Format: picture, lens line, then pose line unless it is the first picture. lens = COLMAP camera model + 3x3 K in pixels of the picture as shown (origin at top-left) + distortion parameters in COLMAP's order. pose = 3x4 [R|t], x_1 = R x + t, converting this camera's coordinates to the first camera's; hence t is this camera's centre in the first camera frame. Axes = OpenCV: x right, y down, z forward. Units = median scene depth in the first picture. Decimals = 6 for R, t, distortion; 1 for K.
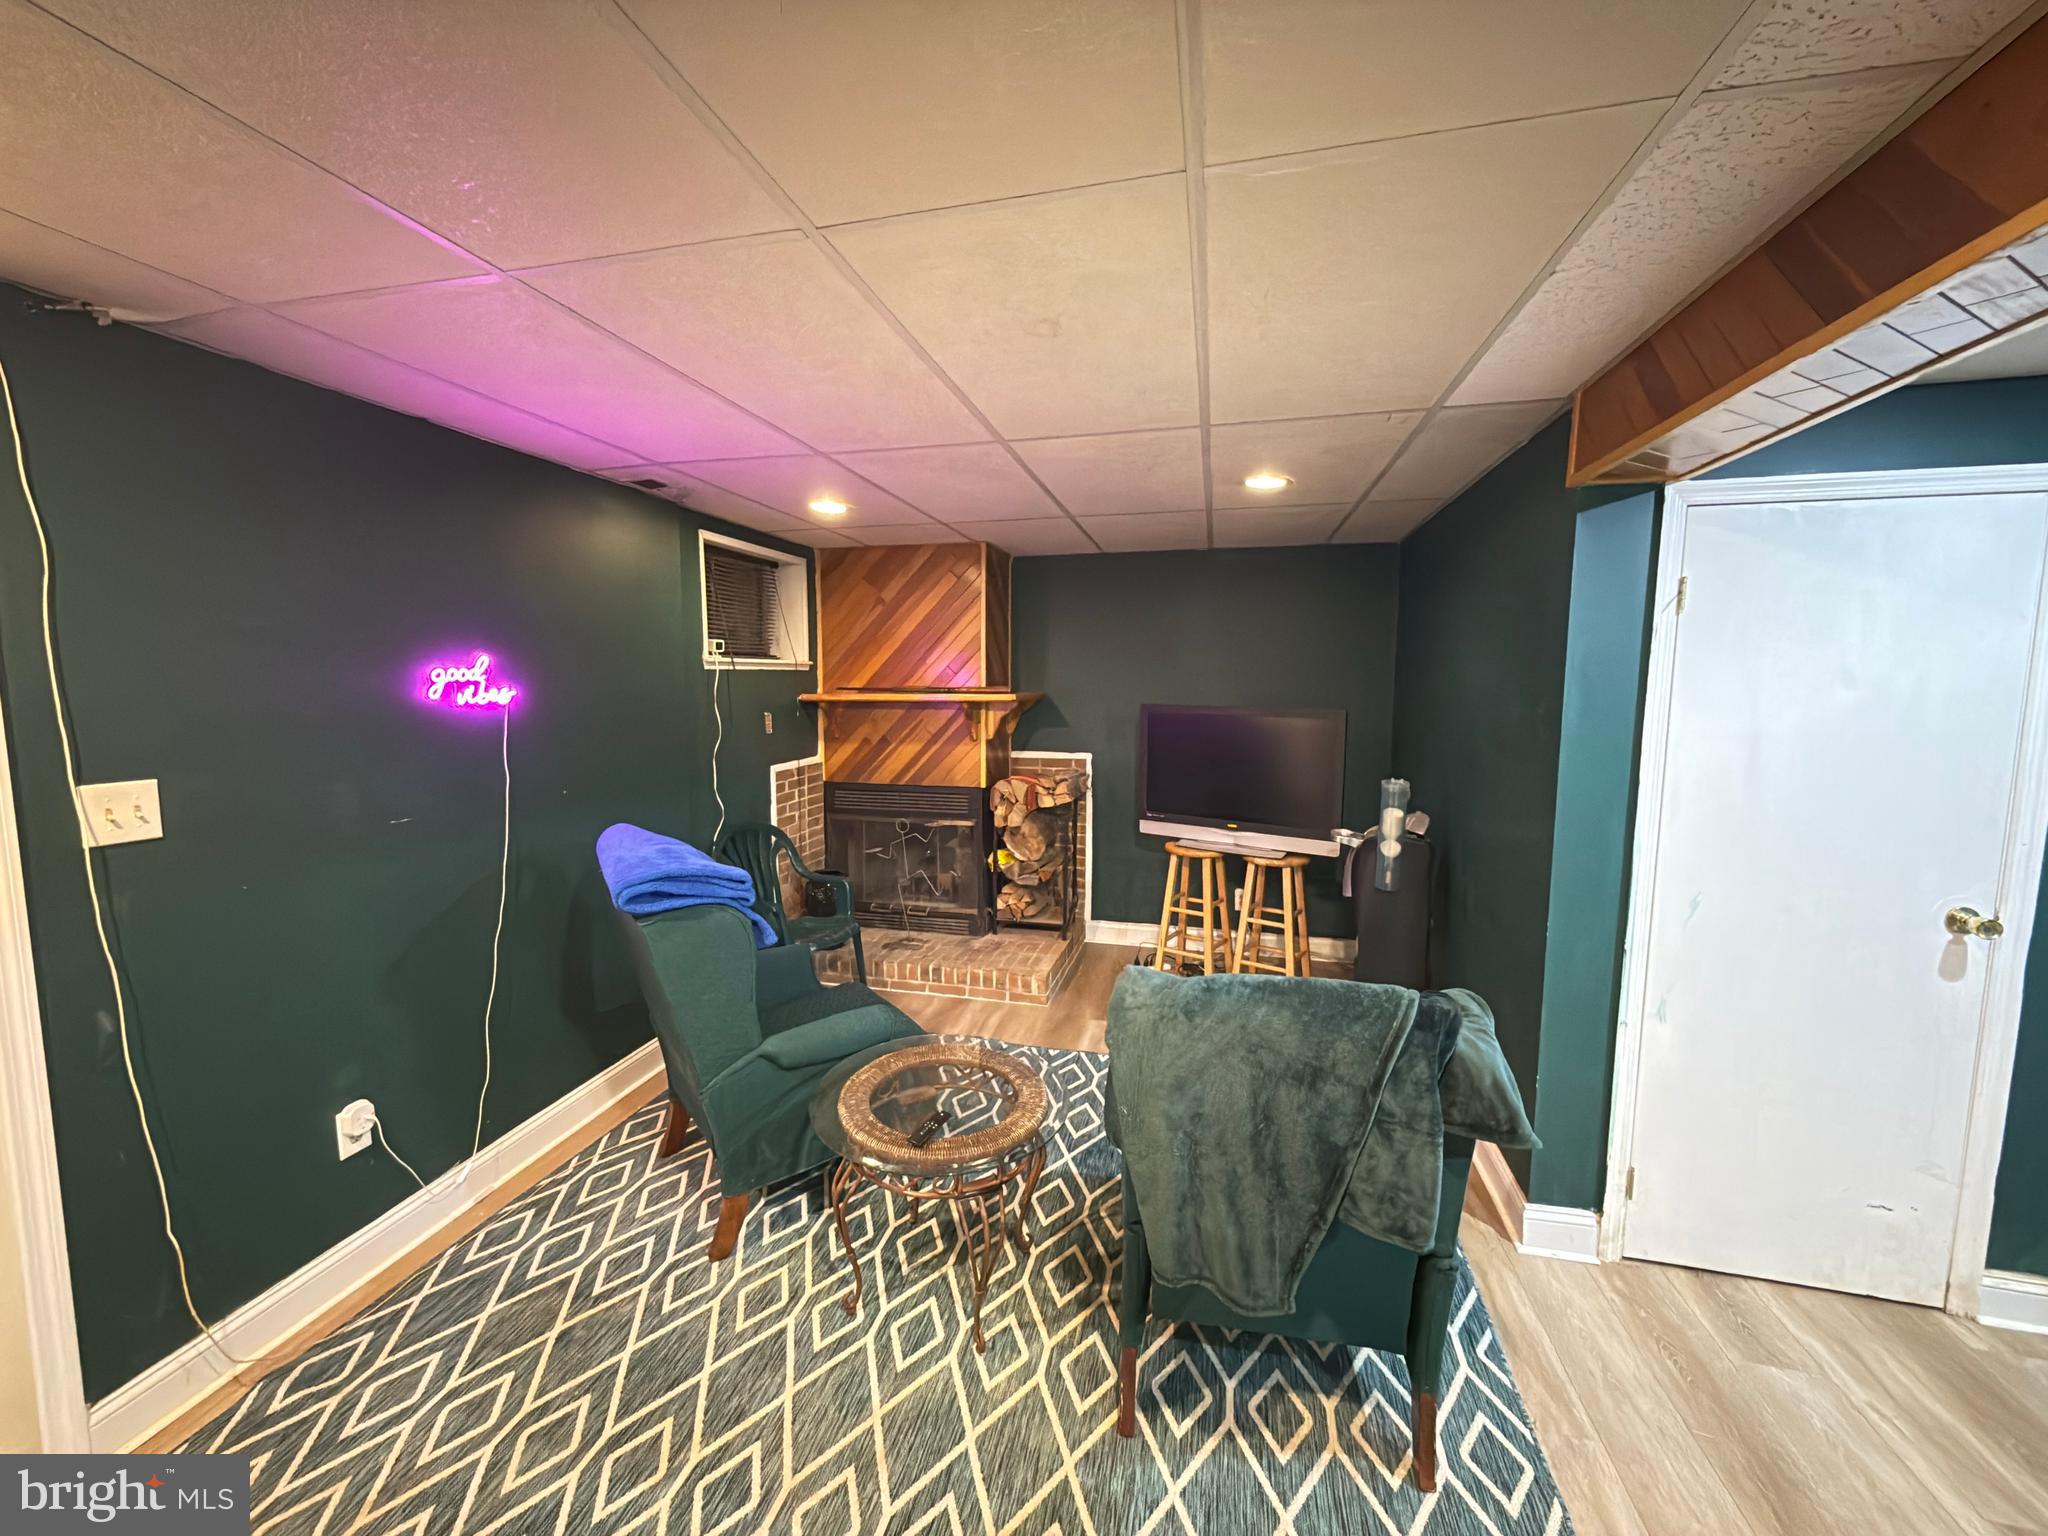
lens RADIAL K [[814.6, 0, 1009.2], [0, 814.6, 766.4], [0, 0, 1]] dist [0.000985, -0.000352]
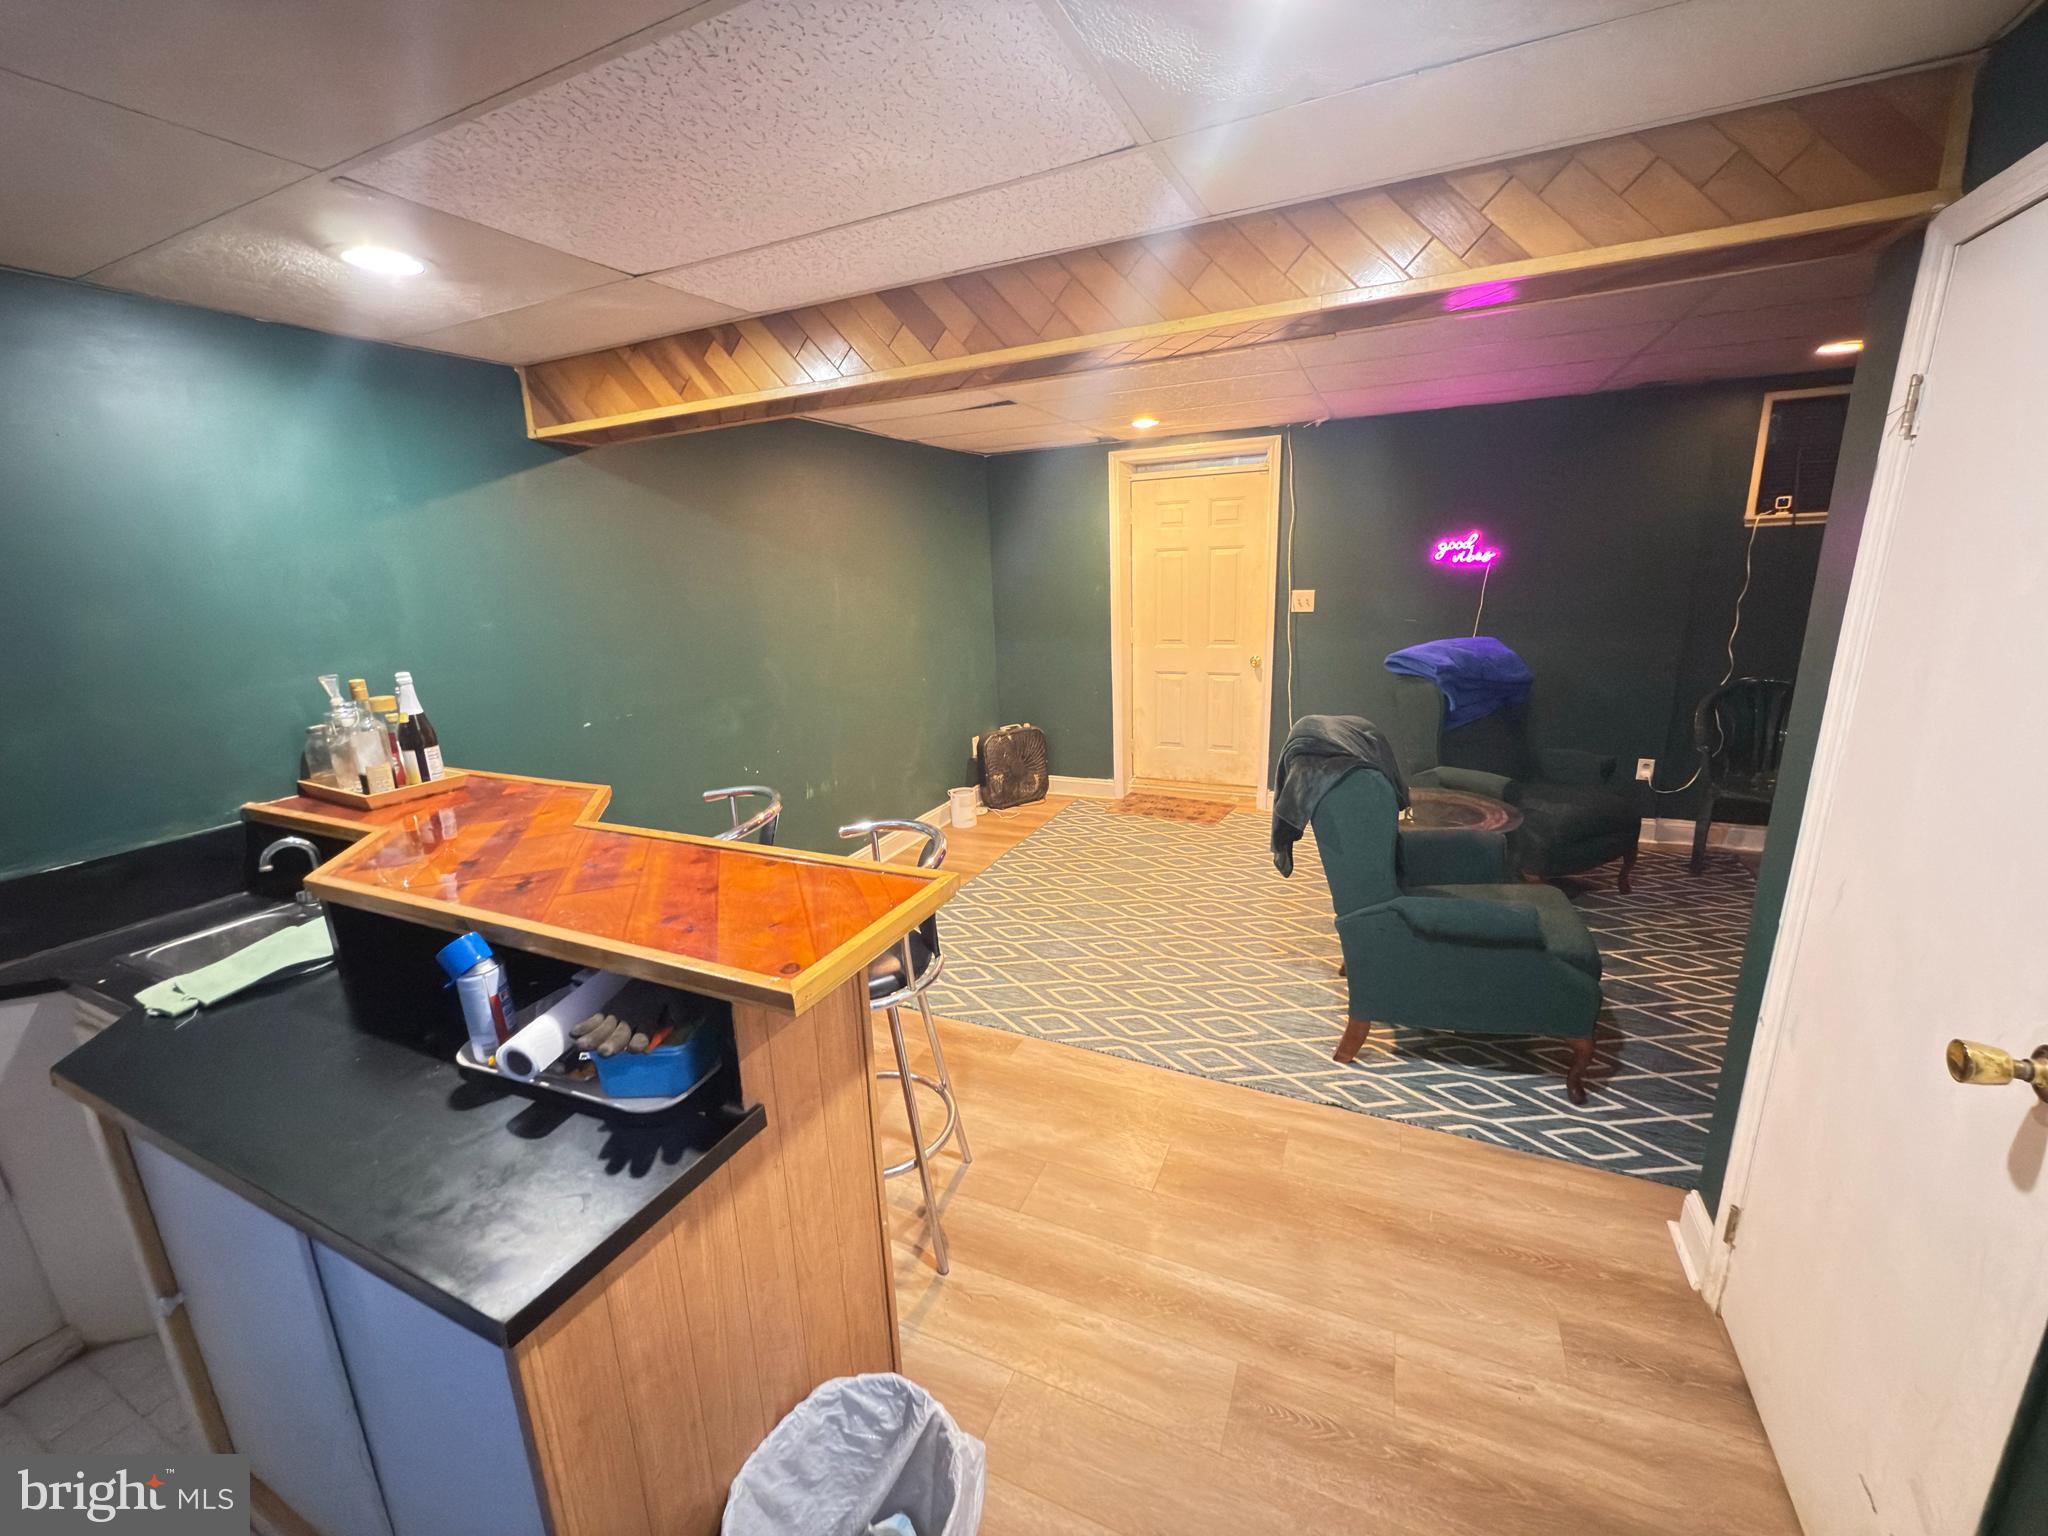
lens RADIAL K [[814.6, 0, 1022.1], [0, 814.6, 764.4], [0, 0, 1]] dist [0.000985, -0.000352]
pose [[-0.185276, 0.246617, -0.951238, 1.763726], [-0.067687, 0.962495, 0.262720, -0.068272], [0.980353, 0.113062, -0.161634, 0.495361]]
